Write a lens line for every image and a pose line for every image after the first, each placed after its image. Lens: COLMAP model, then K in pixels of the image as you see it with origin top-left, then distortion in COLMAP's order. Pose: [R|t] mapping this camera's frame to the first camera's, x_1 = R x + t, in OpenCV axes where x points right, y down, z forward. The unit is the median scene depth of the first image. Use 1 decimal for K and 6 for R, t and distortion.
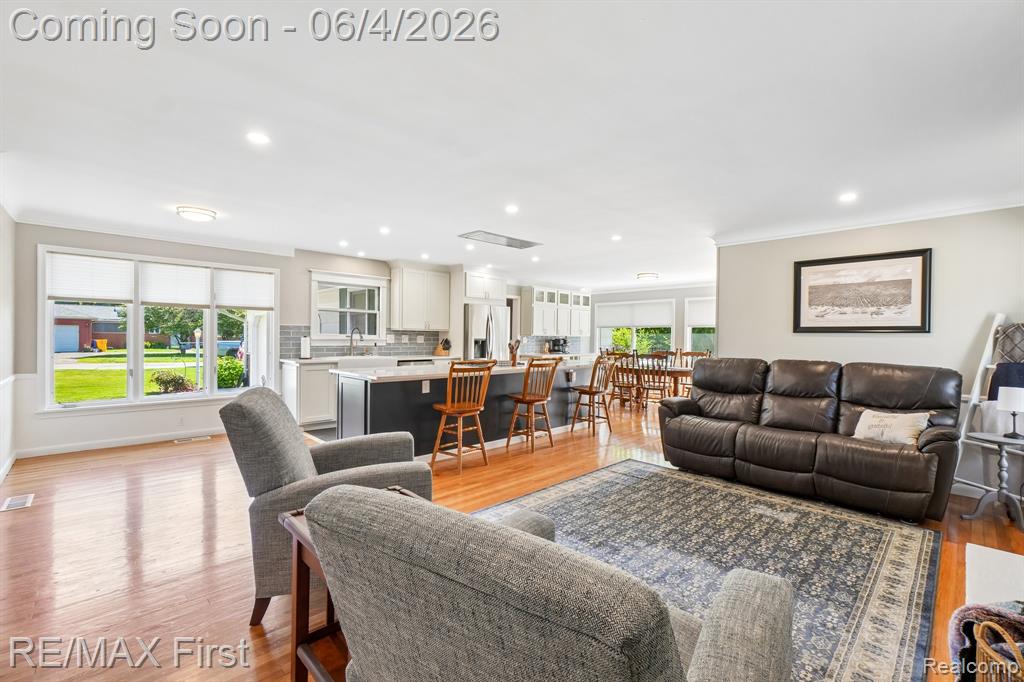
lens RADIAL K [[442.0, 0, 511.4], [0, 442.0, 344.5], [0, 0, 1]] dist [-0.003774, 0.000601]
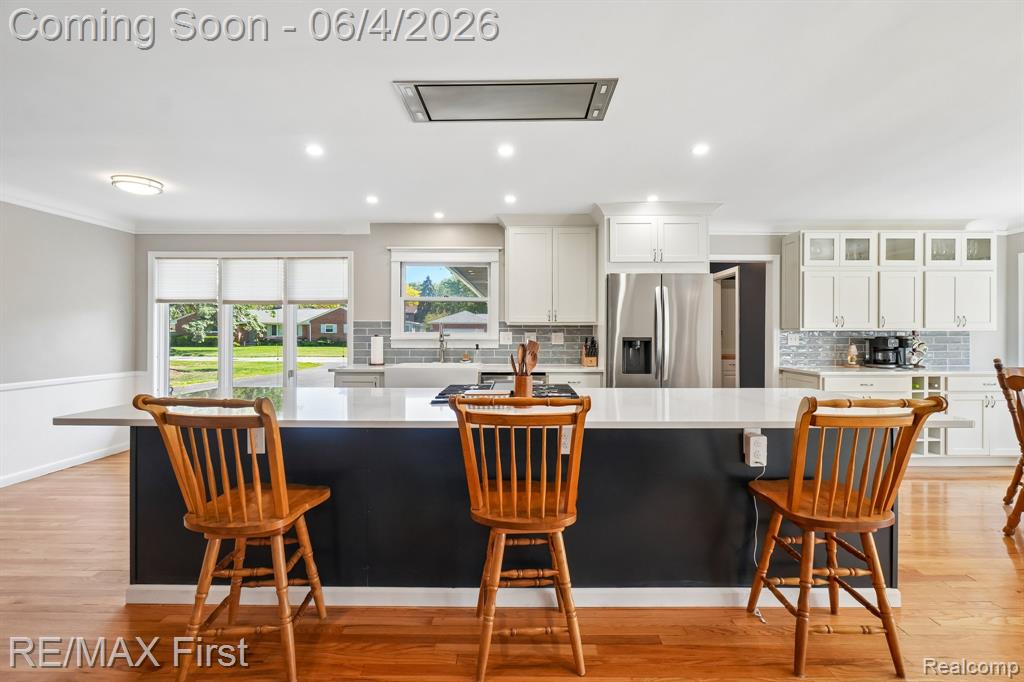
lens RADIAL K [[442.0, 0, 516.1], [0, 442.0, 338.3], [0, 0, 1]] dist [-0.003774, 0.000601]
pose [[0.718996, -0.012258, -0.694906, 0.207667], [-0.006181, 0.999692, -0.024031, 0.003104], [0.694987, 0.021573, 0.718699, 0.548252]]
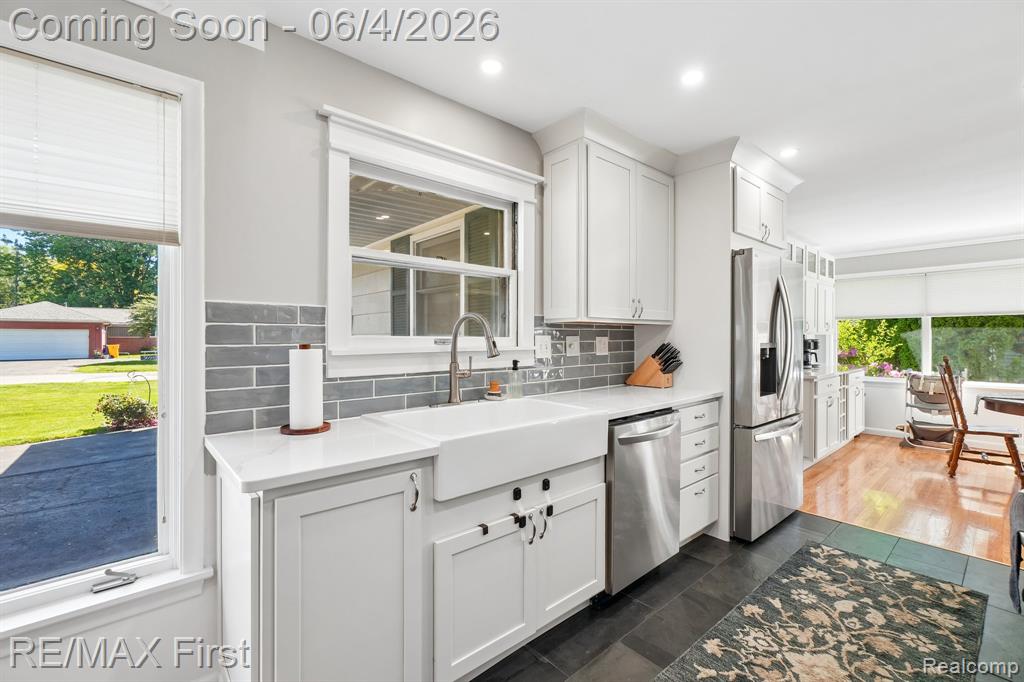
lens RADIAL K [[442.0, 0, 516.0], [0, 442.0, 338.7], [0, 0, 1]] dist [-0.003774, 0.000601]
pose [[0.998997, -0.010848, -0.043432, -0.288975], [0.010263, 0.999854, -0.013682, -0.015261], [0.043575, 0.013222, 0.998963, 0.651832]]
